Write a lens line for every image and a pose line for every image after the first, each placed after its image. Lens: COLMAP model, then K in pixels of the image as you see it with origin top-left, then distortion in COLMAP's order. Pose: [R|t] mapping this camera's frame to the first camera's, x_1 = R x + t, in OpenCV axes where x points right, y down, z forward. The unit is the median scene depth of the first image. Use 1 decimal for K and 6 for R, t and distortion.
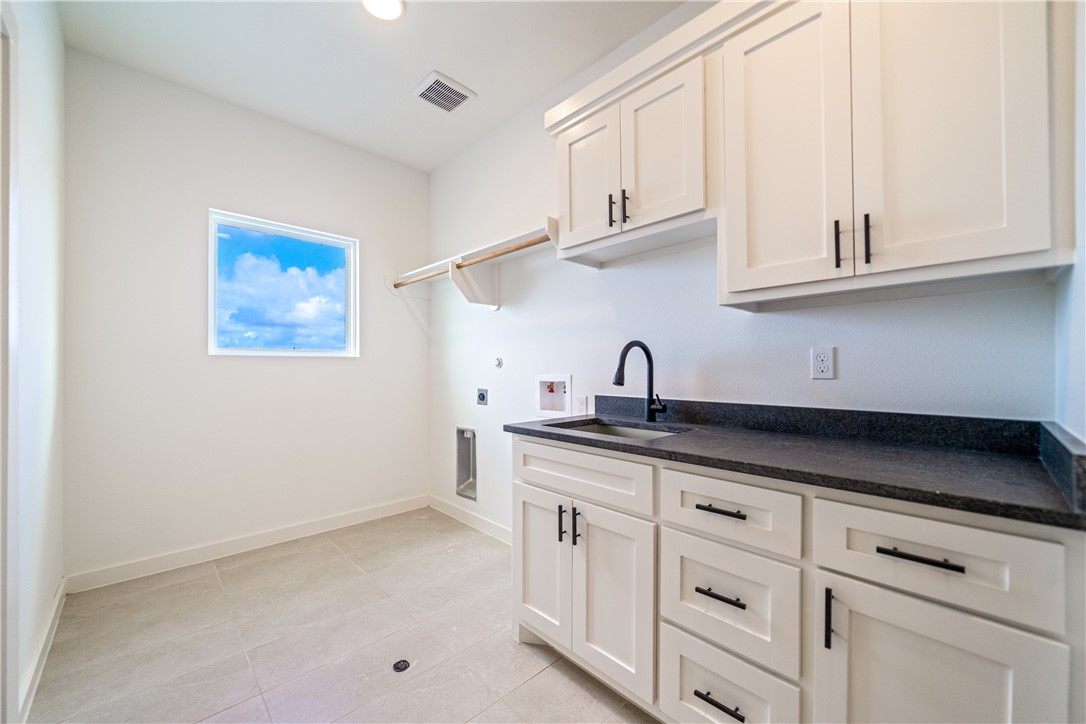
lens RADIAL K [[399.8, 0, 535.1], [0, 399.8, 365.3], [0, 0, 1]] dist [-0.005107, -0.000012]
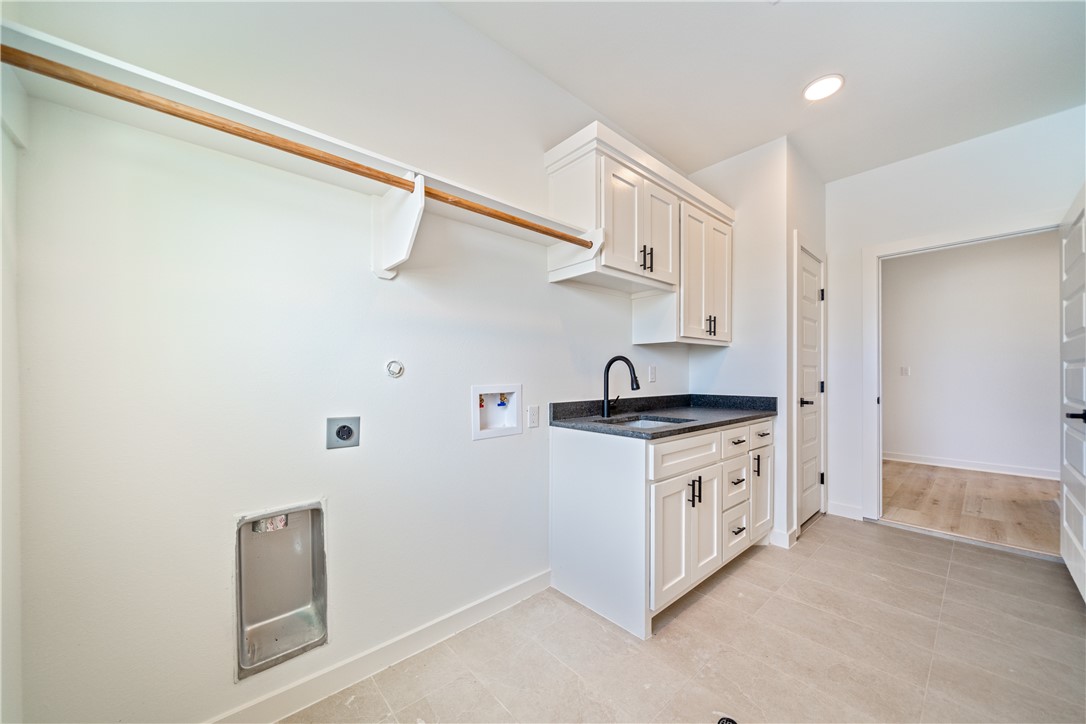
lens RADIAL K [[399.8, 0, 535.5], [0, 399.8, 372.7], [0, 0, 1]] dist [-0.005107, -0.000012]
pose [[0.051438, 0.005785, 0.998659, -1.079784], [-0.007266, 0.999959, -0.005418, 0.002863], [-0.998650, -0.006977, 0.051478, 1.216559]]
